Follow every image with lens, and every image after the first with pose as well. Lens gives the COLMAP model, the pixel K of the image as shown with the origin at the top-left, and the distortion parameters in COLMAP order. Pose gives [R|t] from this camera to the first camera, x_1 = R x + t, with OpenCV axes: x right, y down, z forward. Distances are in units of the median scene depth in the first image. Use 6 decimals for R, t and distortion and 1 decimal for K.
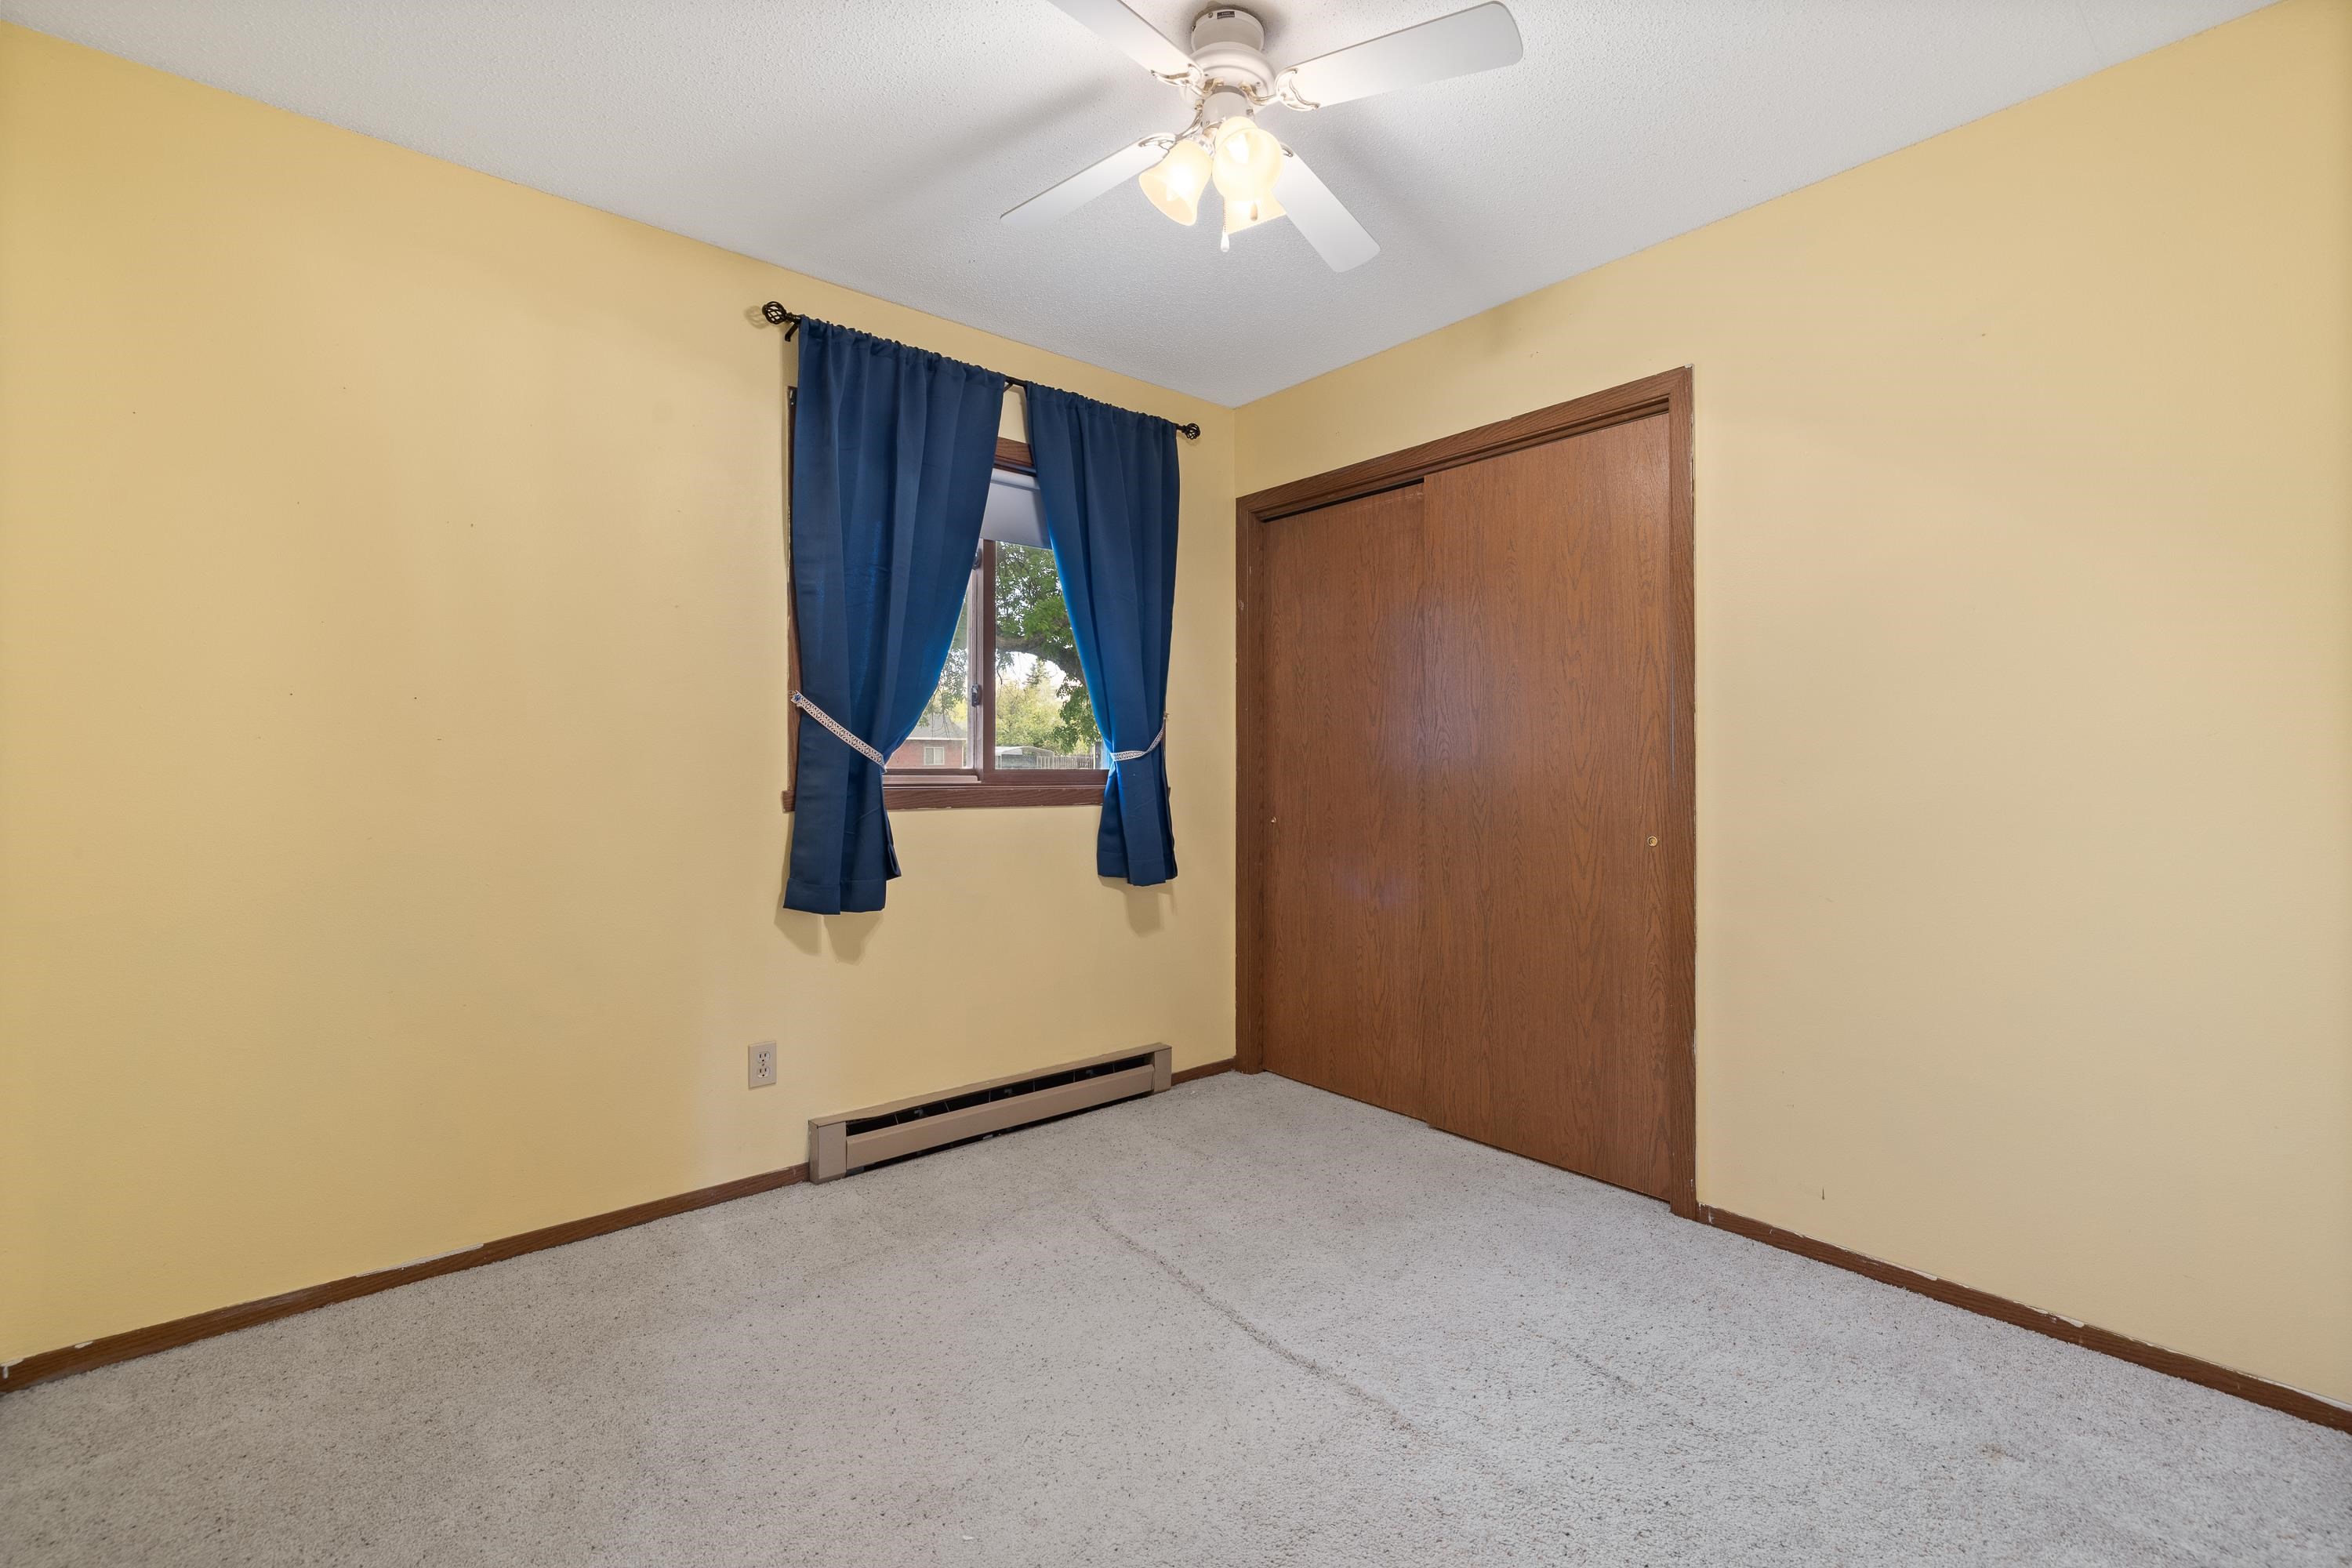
lens RADIAL K [[1021.8, 0, 1170.3], [0, 1021.8, 769.8], [0, 0, 1]] dist [-0.000842, 0.001107]
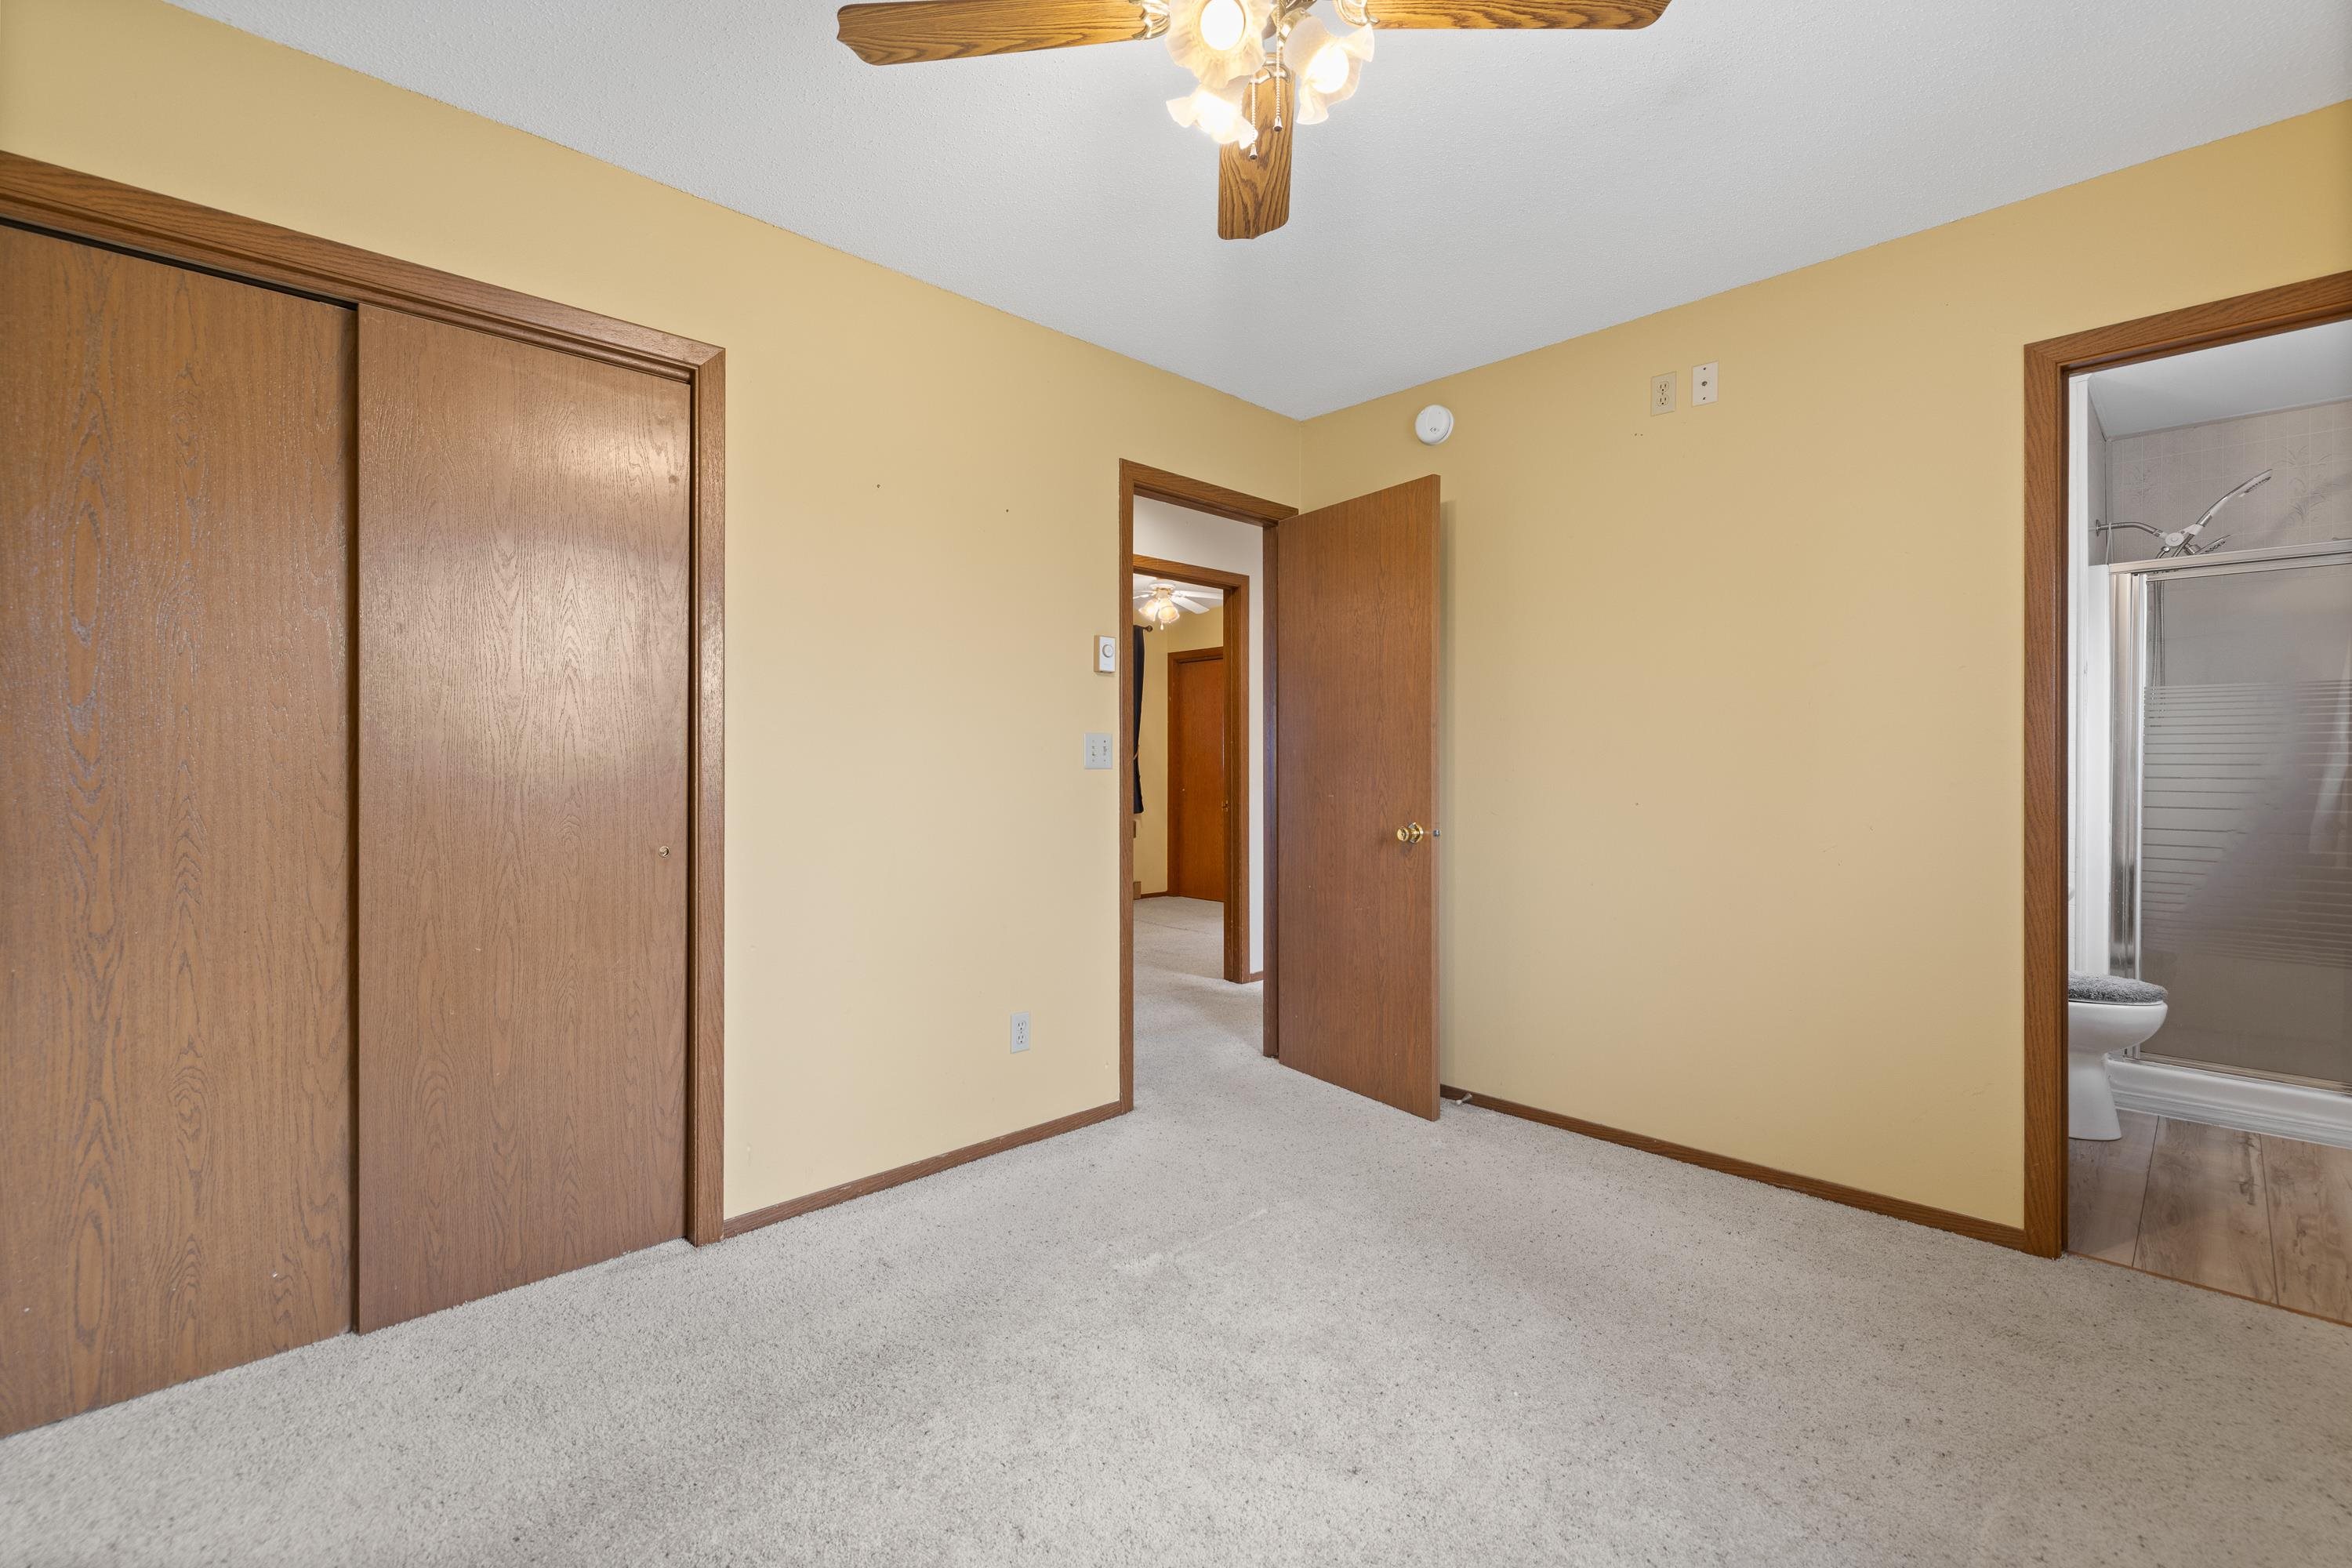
lens RADIAL K [[1021.8, 0, 1180.3], [0, 1021.8, 781.0], [0, 0, 1]] dist [-0.000842, 0.001107]
pose [[0.997407, 0.001379, 0.071948, -0.076839], [-0.000546, 0.999933, -0.011603, 0.056070], [-0.071959, 0.011534, 0.997341, -1.361504]]
